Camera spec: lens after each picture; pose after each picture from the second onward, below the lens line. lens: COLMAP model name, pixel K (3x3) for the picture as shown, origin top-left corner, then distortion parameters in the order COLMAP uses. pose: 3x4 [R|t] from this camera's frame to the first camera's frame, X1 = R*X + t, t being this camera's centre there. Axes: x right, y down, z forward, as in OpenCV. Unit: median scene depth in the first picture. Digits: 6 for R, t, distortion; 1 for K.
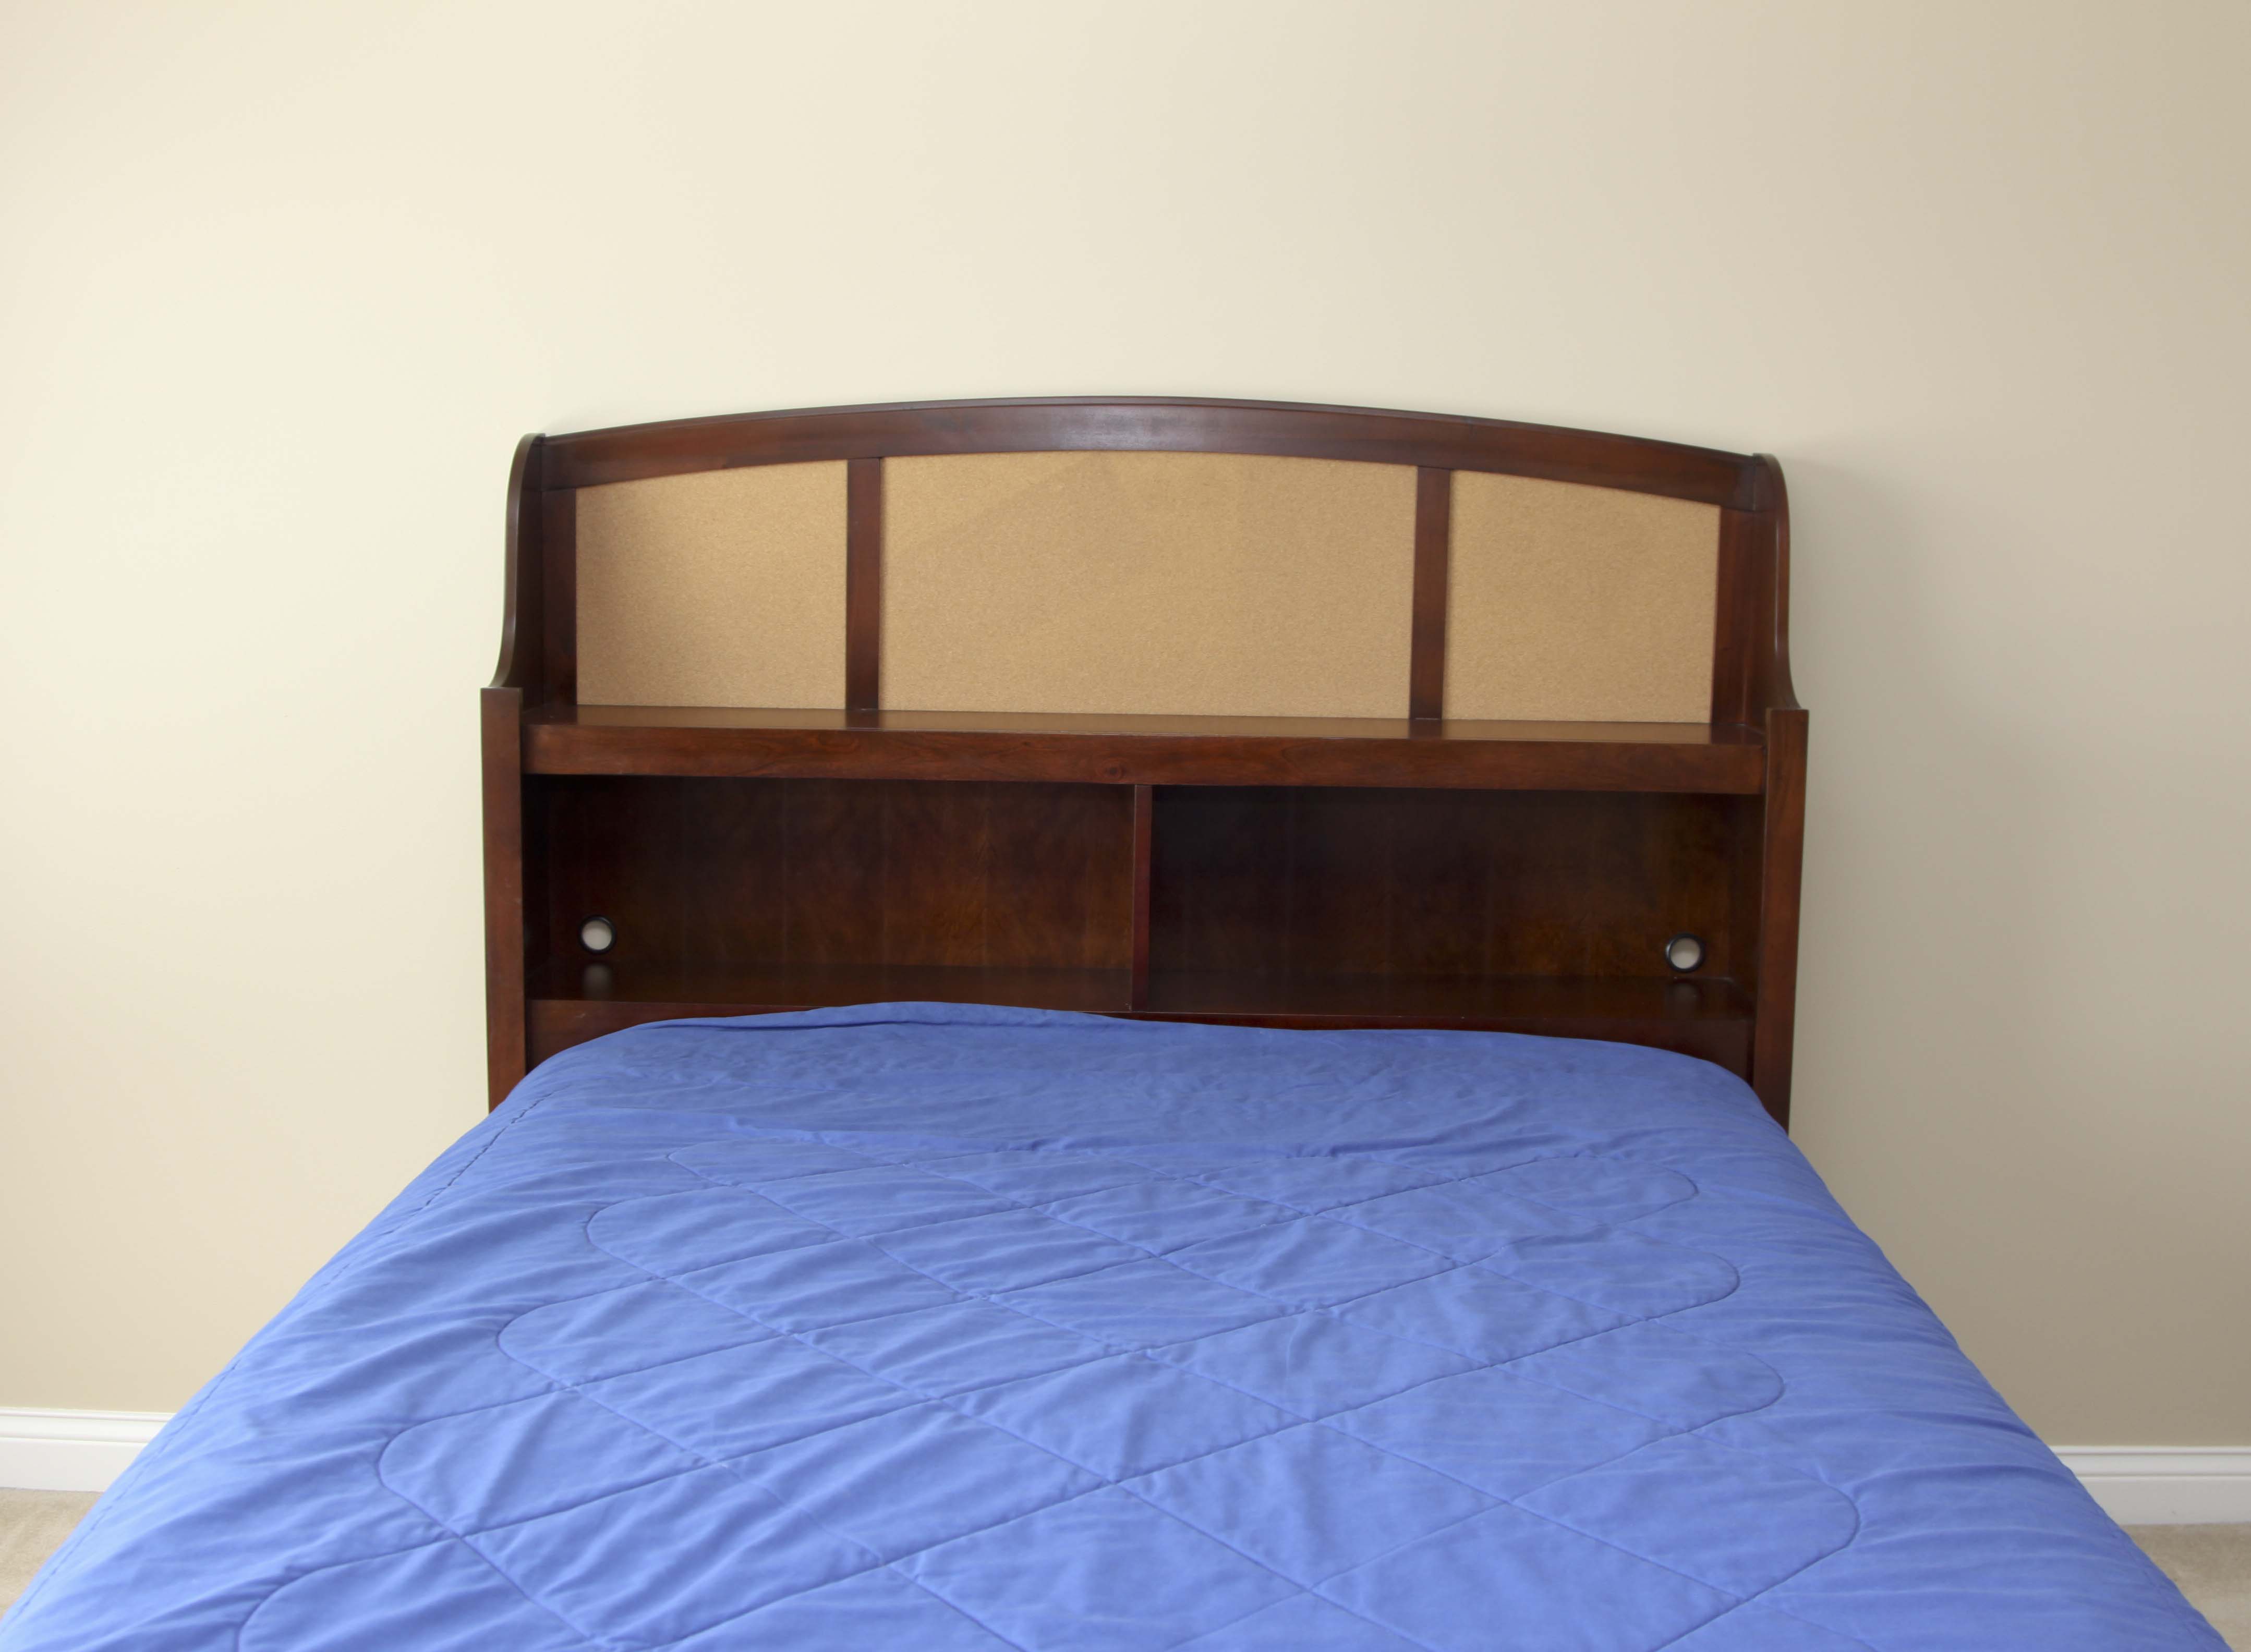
lens RADIAL K [[2651.6, 0, 1244.6], [0, 2651.6, 818.4], [0, 0, 1]] dist [-0.140644, 0.086001]
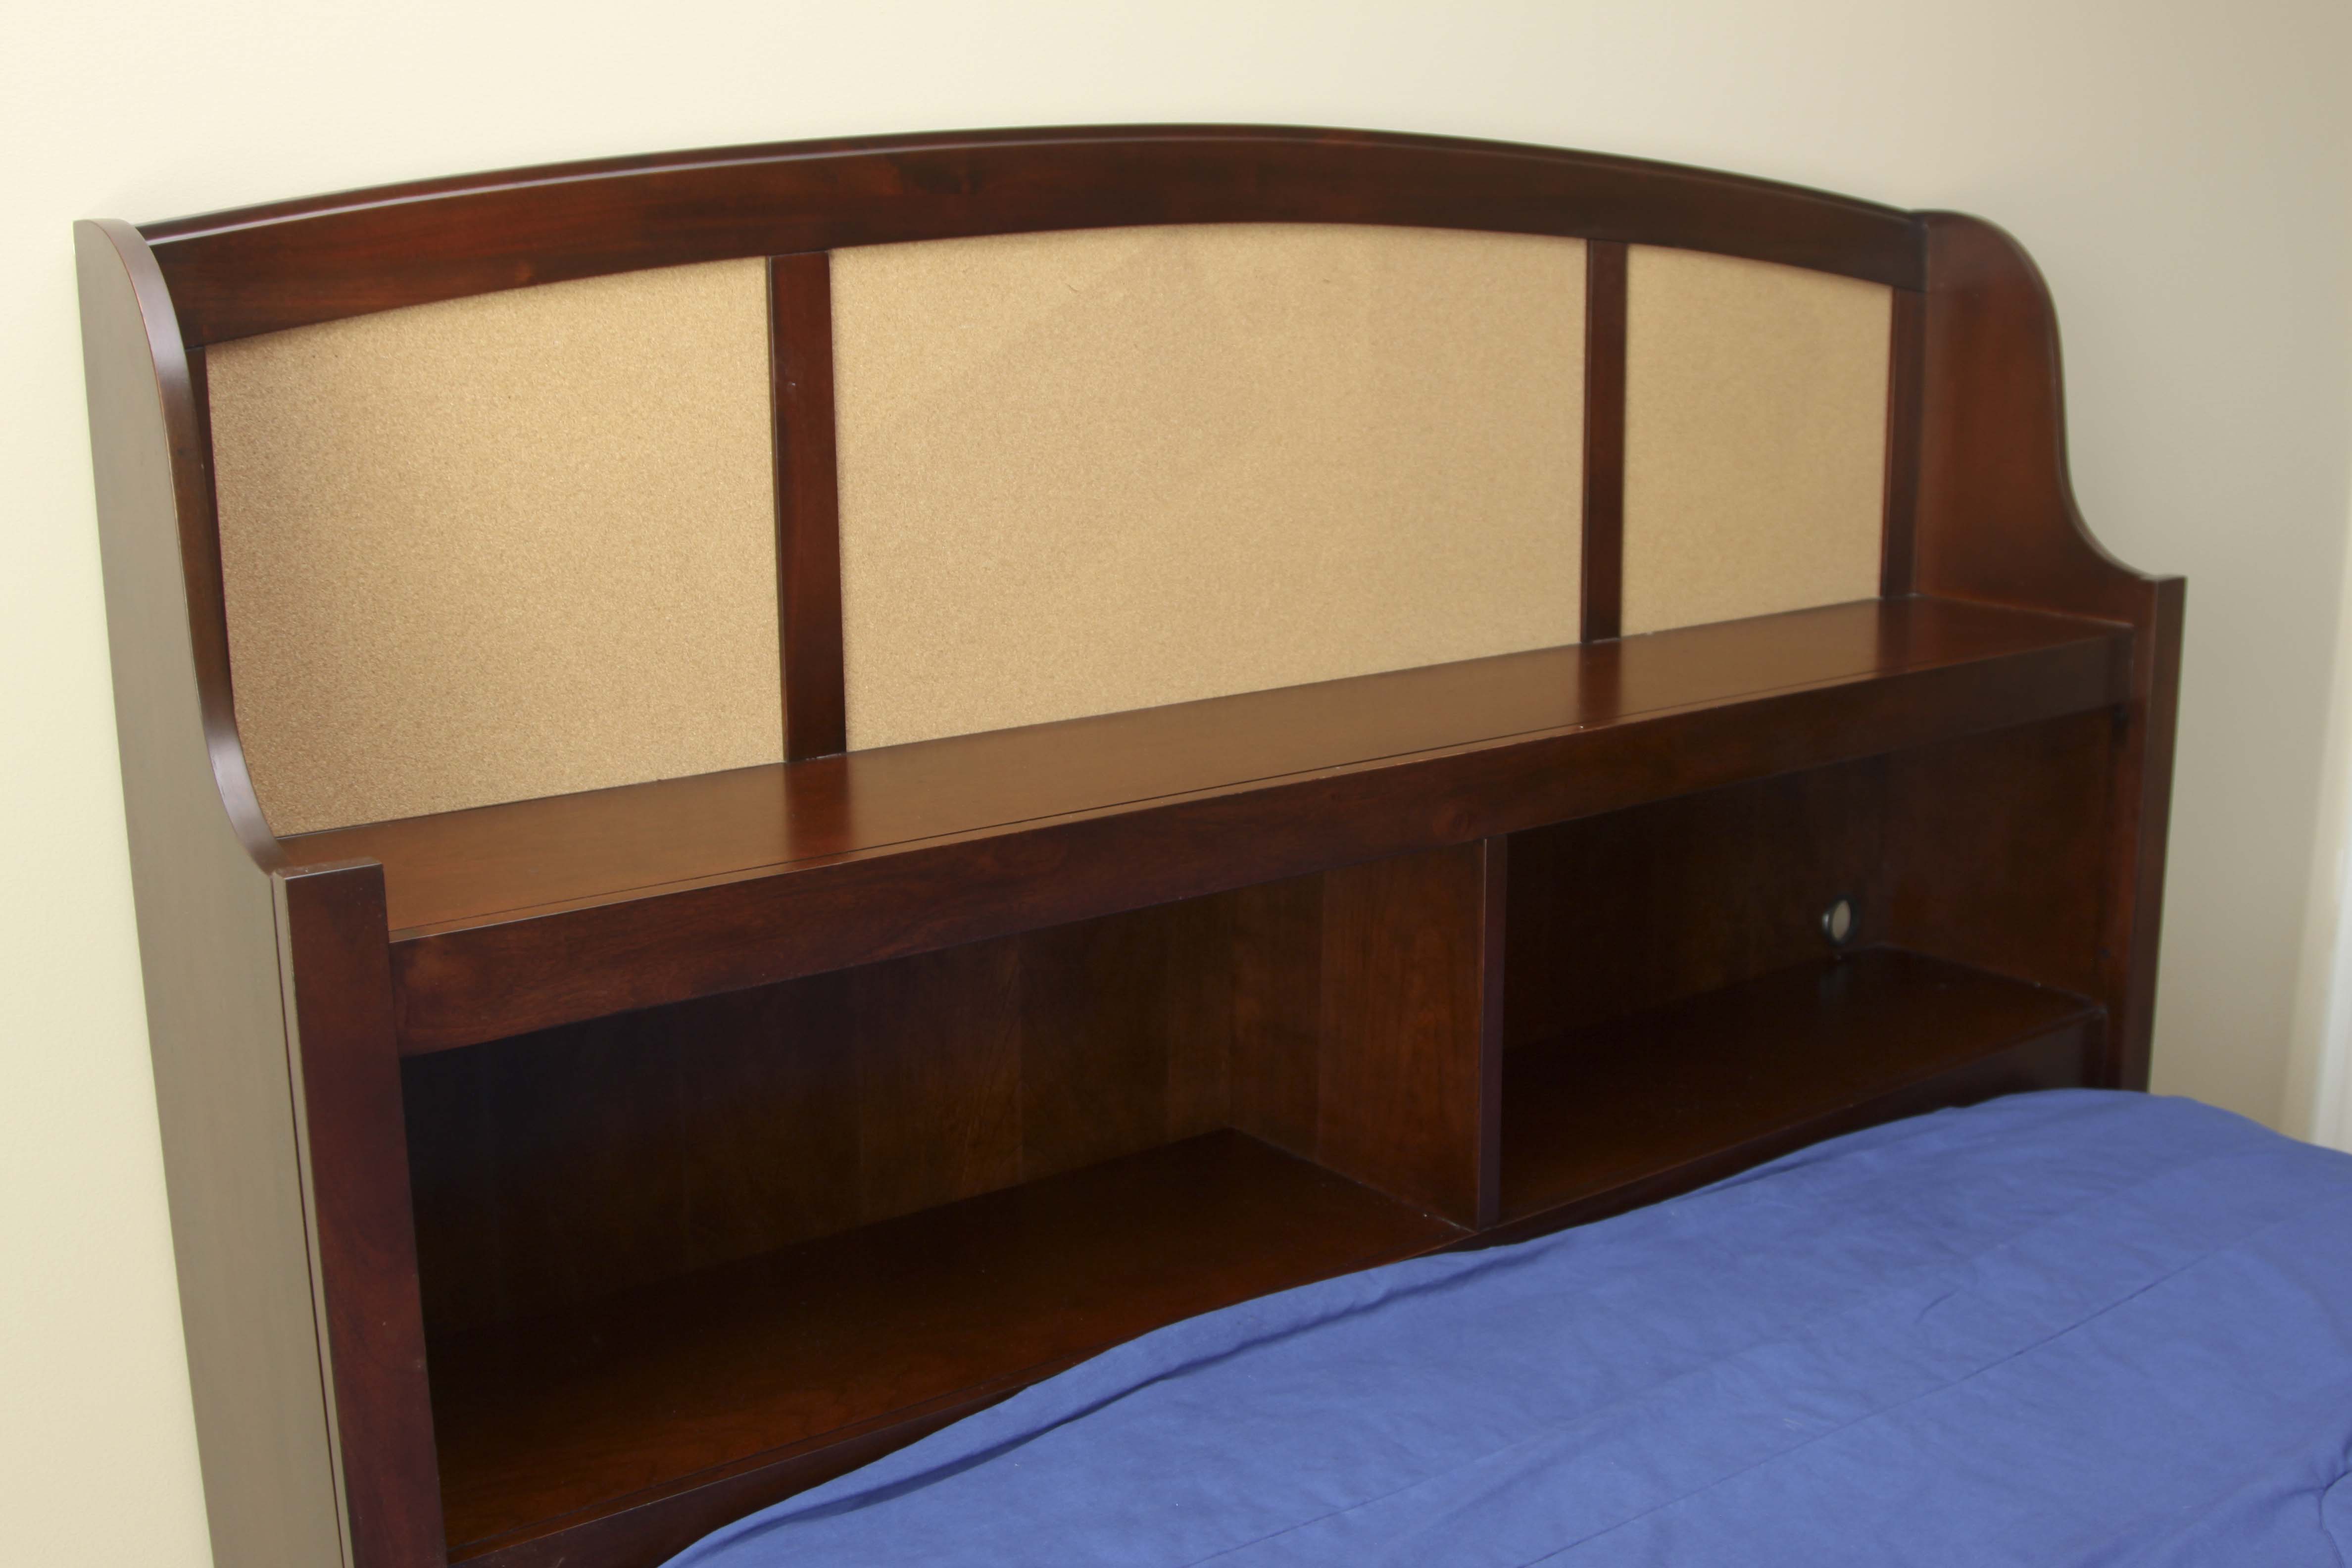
lens RADIAL K [[2497.3, 0, 1178.5], [0, 2497.3, 755.3], [0, 0, 1]] dist [-0.137169, 0.082997]
pose [[0.804546, -0.146702, 0.575486, -0.363189], [0.099256, 0.988597, 0.113248, -0.088804], [-0.585537, -0.033993, 0.809932, 0.580743]]
